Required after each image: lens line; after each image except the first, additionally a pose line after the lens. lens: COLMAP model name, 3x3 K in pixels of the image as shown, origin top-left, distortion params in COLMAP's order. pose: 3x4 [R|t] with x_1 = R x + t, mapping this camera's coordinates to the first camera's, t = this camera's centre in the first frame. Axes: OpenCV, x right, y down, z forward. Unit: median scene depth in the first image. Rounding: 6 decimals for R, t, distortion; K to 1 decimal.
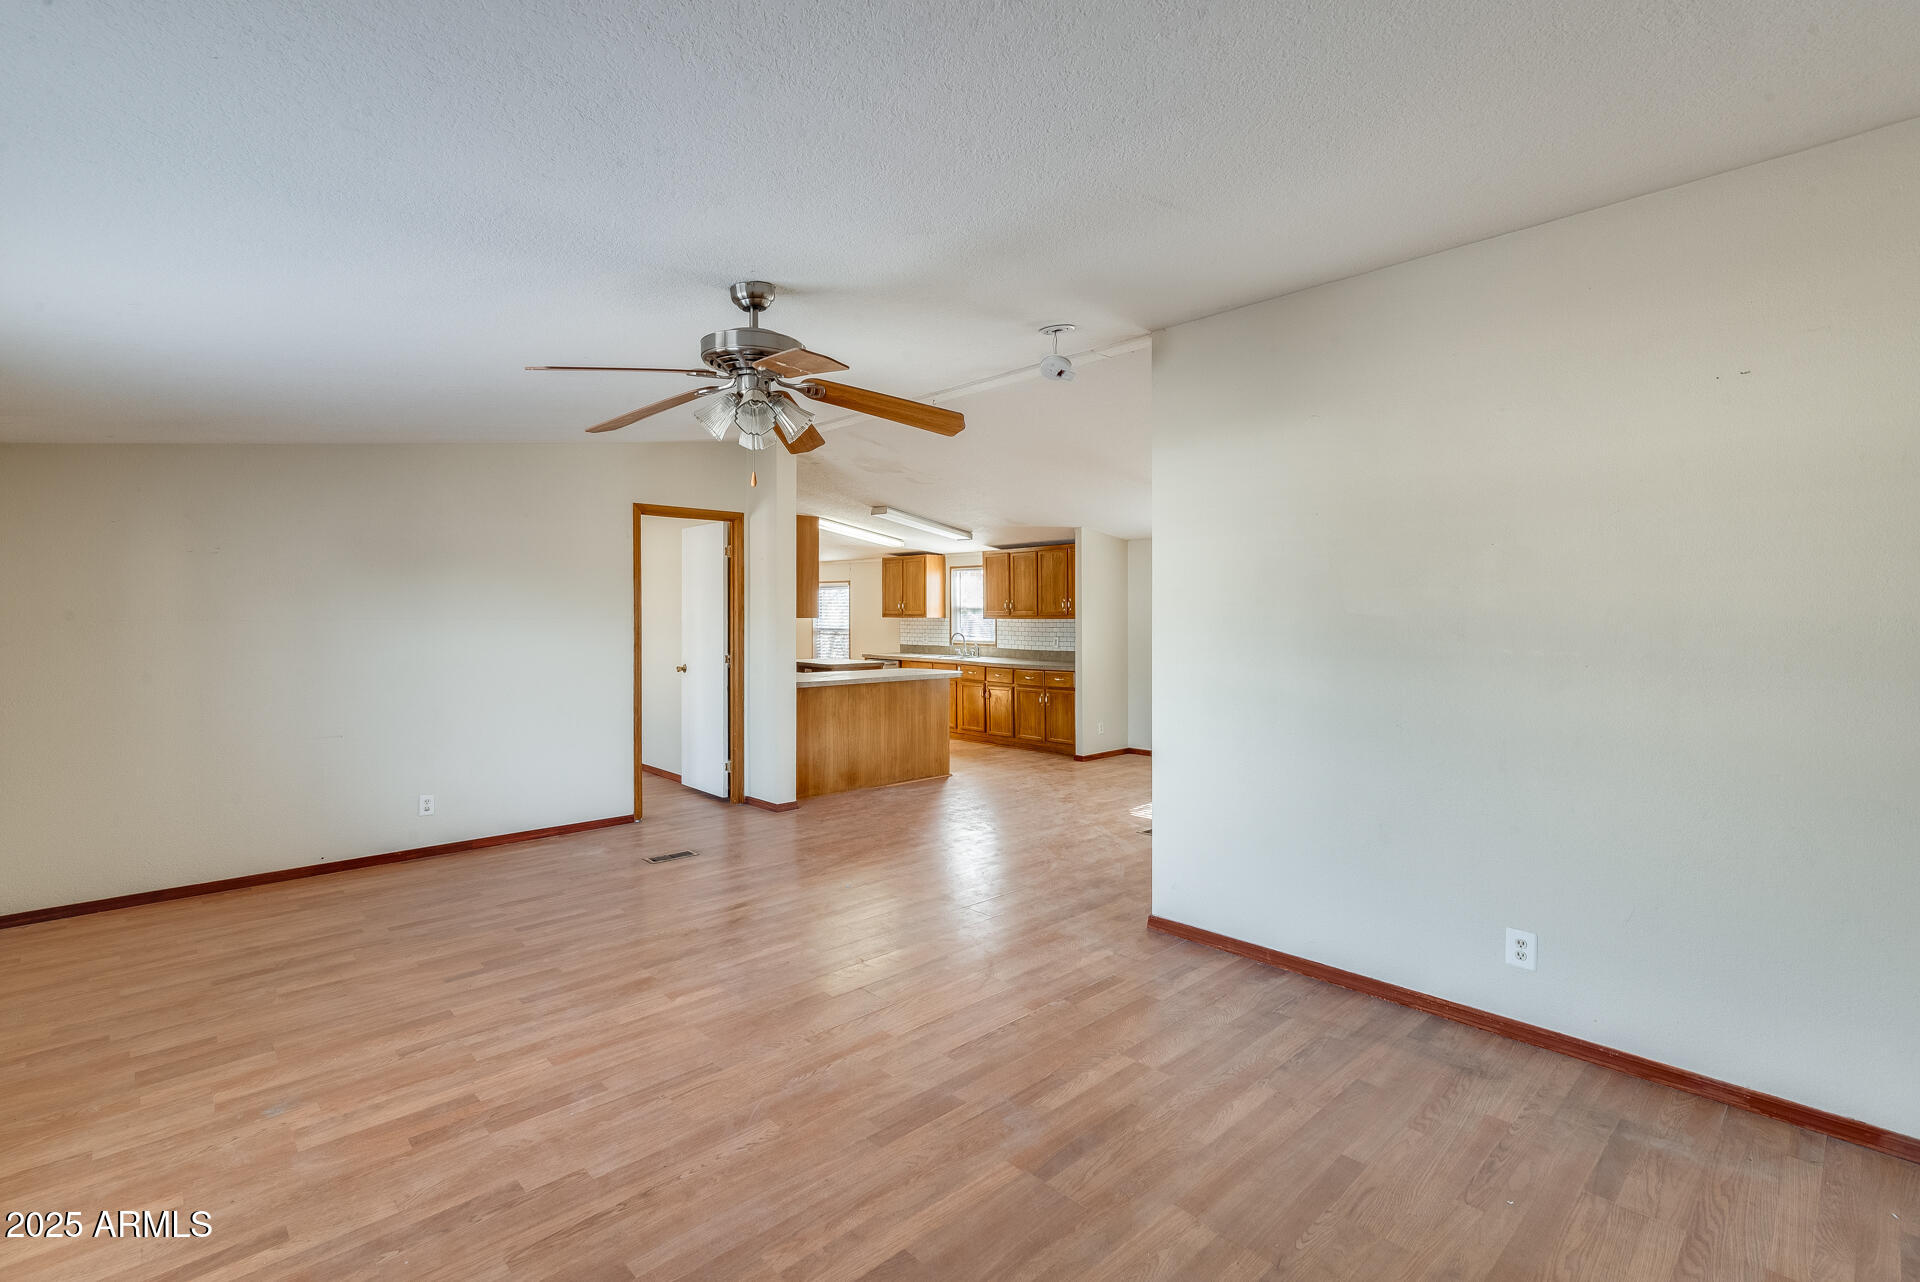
lens RADIAL K [[887.6, 0, 960.2], [0, 887.6, 635.2], [0, 0, 1]] dist [-0.001767, -0.000323]
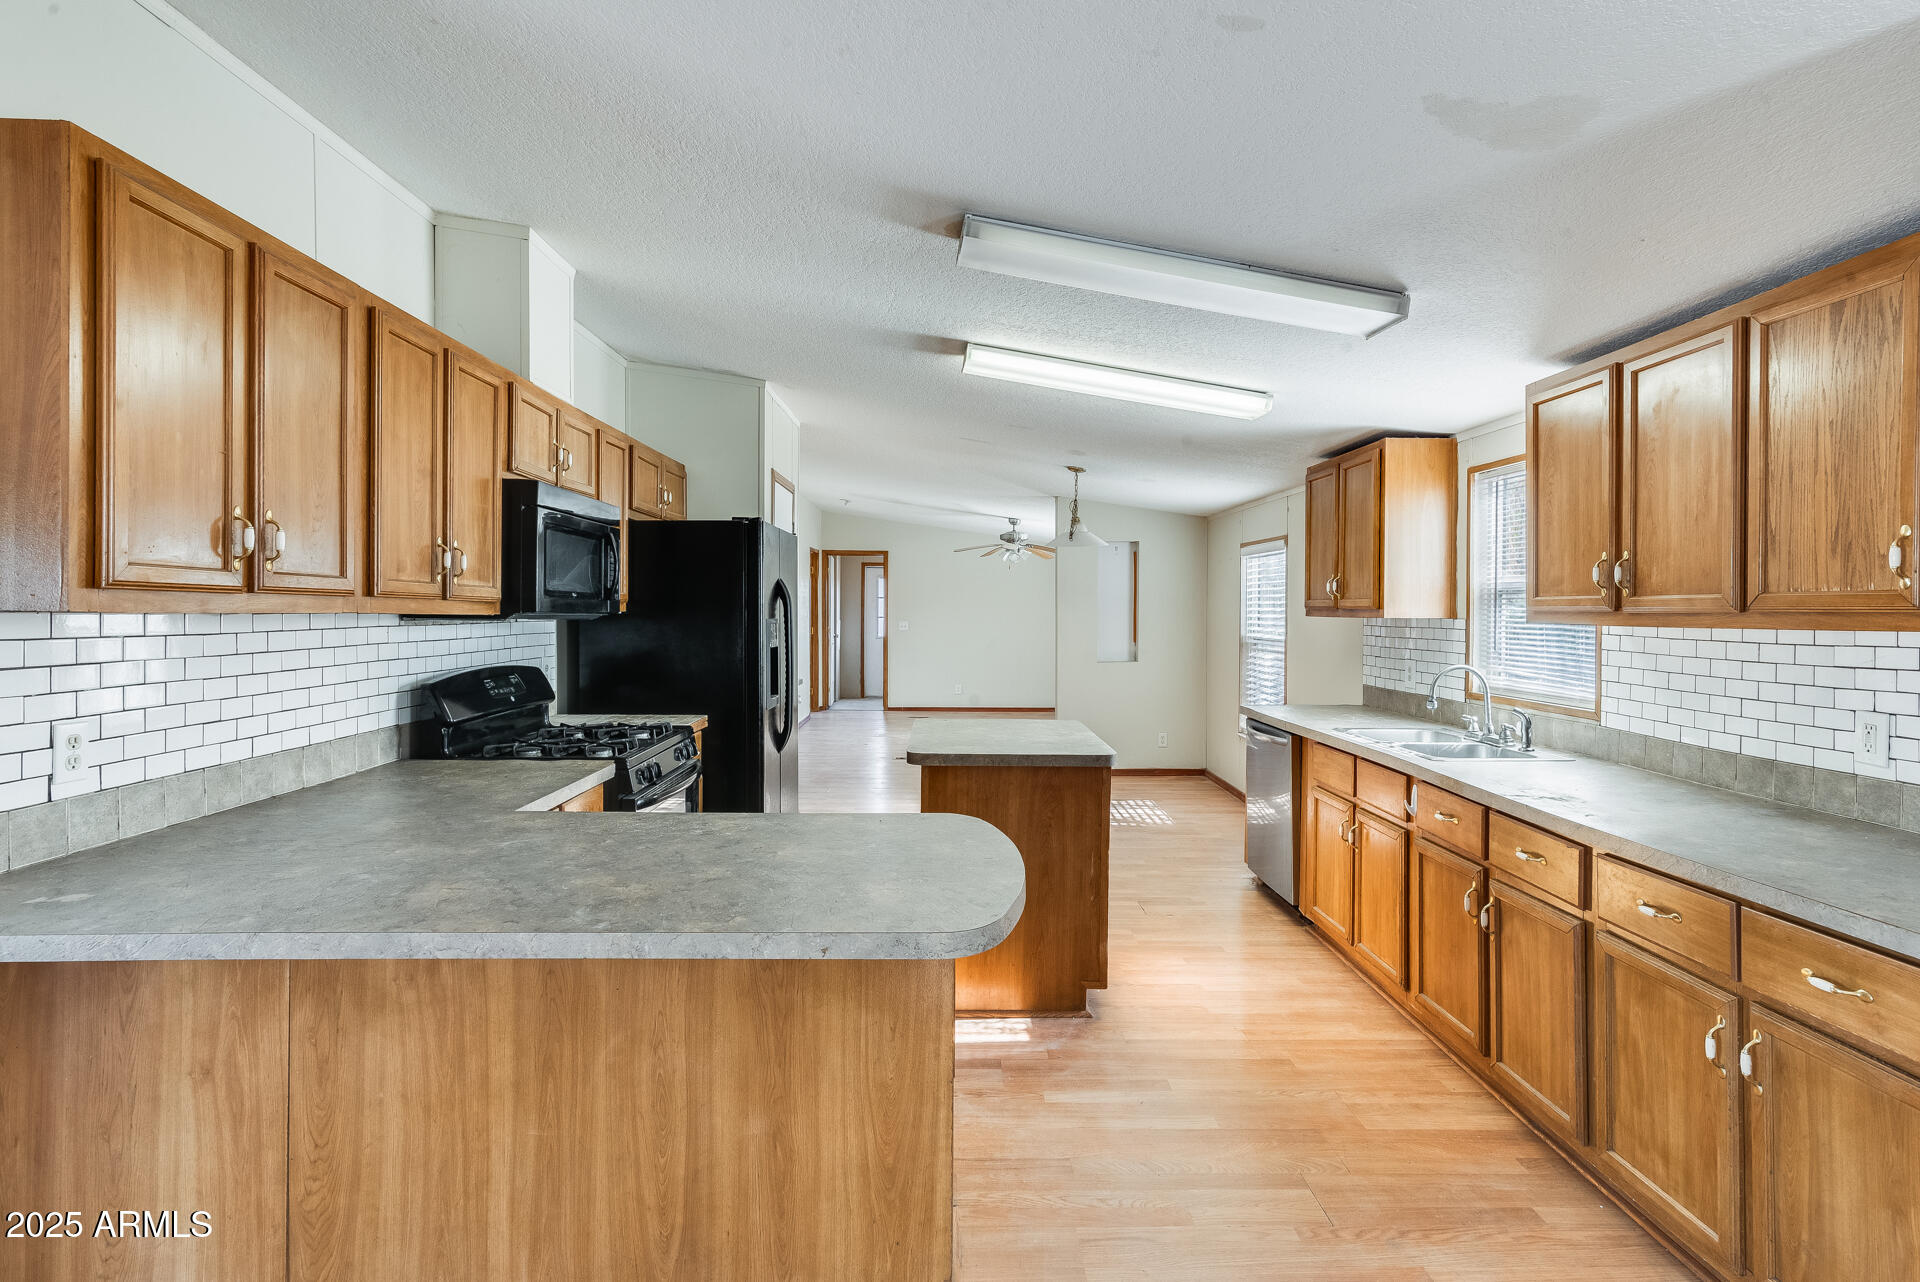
lens RADIAL K [[936.9, 0, 961.7], [0, 936.9, 620.4], [0, 0, 1]] dist [-0.001770, -0.000349]
pose [[0.737086, 0.010043, -0.675724, 0.091842], [-0.019550, 0.999788, -0.006465, -0.013540], [0.675516, 0.017976, 0.737126, 0.634565]]
